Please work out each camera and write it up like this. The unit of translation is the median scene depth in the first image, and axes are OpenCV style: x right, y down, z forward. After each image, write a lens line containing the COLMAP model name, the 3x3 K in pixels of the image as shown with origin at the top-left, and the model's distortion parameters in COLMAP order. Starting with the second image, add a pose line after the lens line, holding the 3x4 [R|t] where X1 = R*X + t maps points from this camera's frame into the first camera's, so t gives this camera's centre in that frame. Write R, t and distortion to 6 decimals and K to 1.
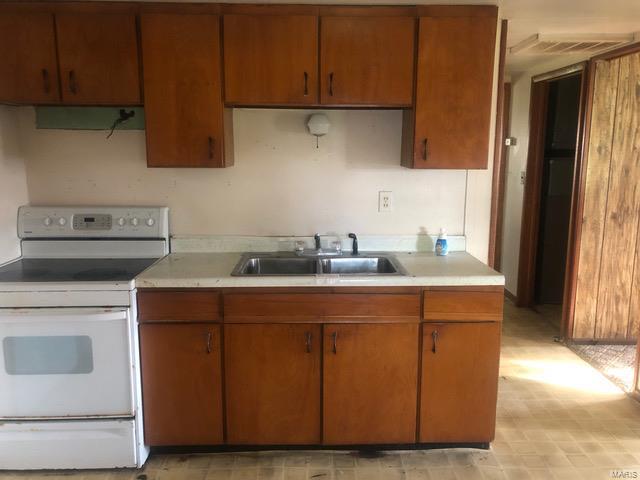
lens RADIAL K [[510.2, 0, 319.1], [0, 510.2, 235.5], [0, 0, 1]] dist [0.002802, -0.012122]
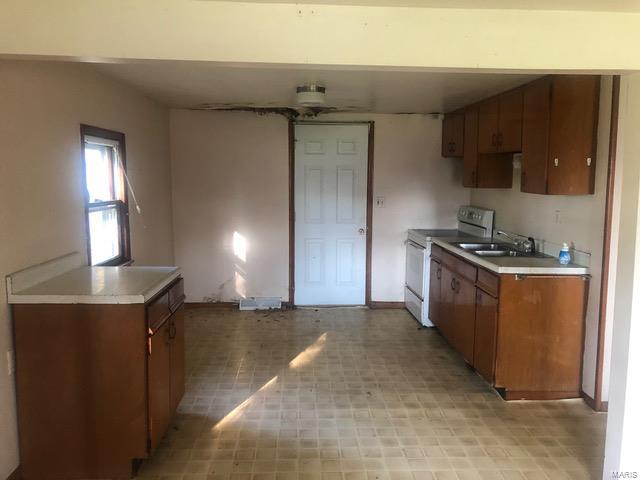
lens RADIAL K [[510.2, 0, 321.3], [0, 510.2, 239.1], [0, 0, 1]] dist [0.002802, -0.012122]
pose [[0.026883, 0.126751, -0.991570, 1.589495], [-0.182910, 0.975806, 0.119777, -0.069144], [0.982762, 0.178148, 0.049417, 0.368245]]
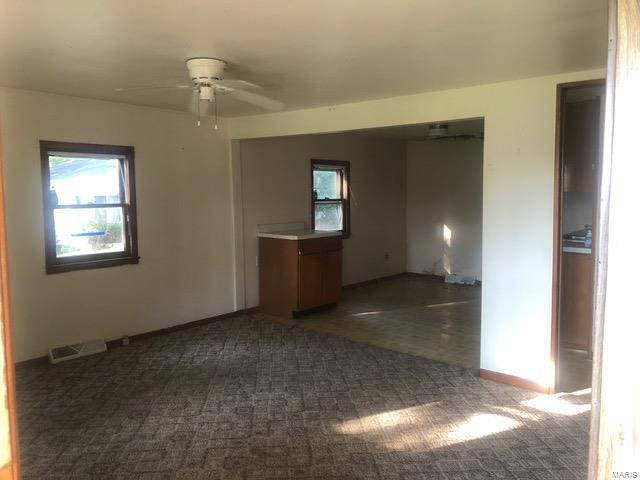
lens RADIAL K [[510.2, 0, 318.9], [0, 510.2, 239.5], [0, 0, 1]] dist [0.002802, -0.012122]
pose [[-0.669951, 0.076299, -0.738474, 2.214263], [-0.123181, 0.969493, 0.211919, -0.254828], [0.732114, 0.232942, -0.640114, 1.630158]]
